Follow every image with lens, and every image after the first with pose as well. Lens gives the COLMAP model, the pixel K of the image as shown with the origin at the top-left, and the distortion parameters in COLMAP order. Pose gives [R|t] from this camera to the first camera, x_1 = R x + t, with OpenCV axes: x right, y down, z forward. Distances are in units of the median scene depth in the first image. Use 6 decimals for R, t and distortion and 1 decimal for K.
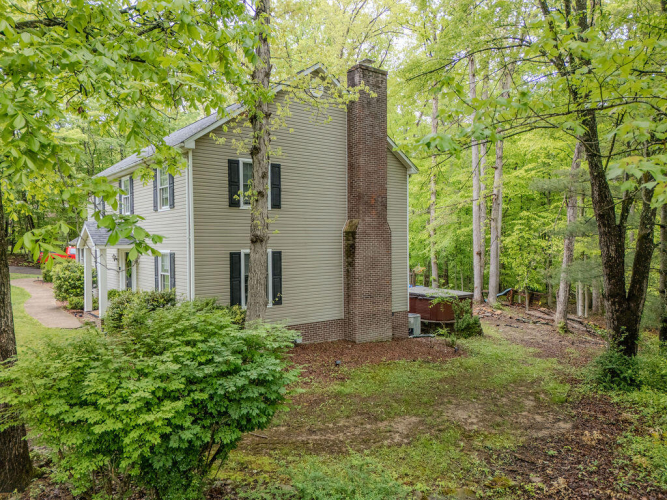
lens RADIAL K [[492.7, 0, 333.5], [0, 492.7, 250.0], [0, 0, 1]] dist [0.076960, -0.066754]
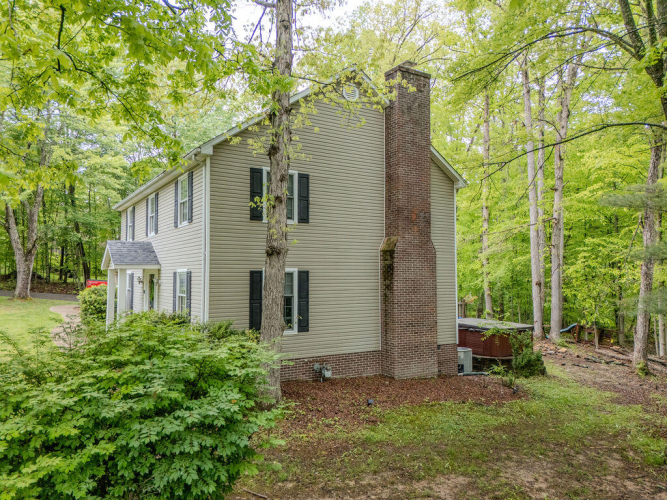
lens RADIAL K [[492.7, 0, 333.5], [0, 492.7, 250.0], [0, 0, 1]] dist [0.076960, -0.066754]
pose [[0.994927, 0.001638, -0.100586, 0.029106], [-0.008770, 0.997474, -0.070496, 0.028536], [0.100217, 0.071021, 0.992428, 0.128192]]
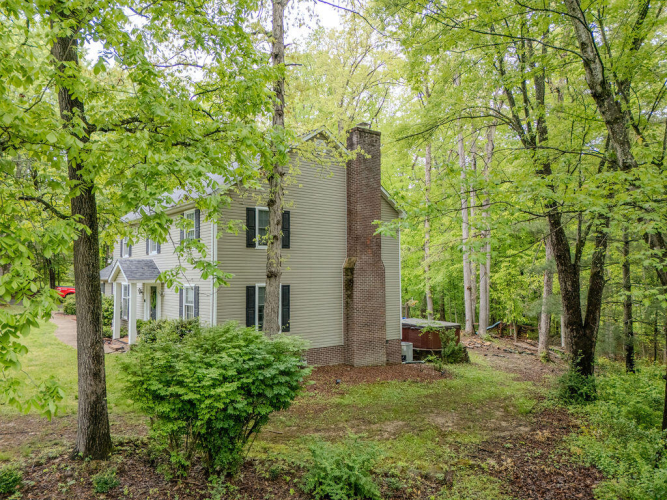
lens RADIAL K [[492.7, 0, 333.5], [0, 492.7, 250.0], [0, 0, 1]] dist [0.076960, -0.066754]
pose [[0.999996, 0.002728, 0.000181, -0.003226], [-0.002708, 0.997445, -0.071389, 0.002826], [-0.000375, 0.071388, 0.997449, -0.173385]]
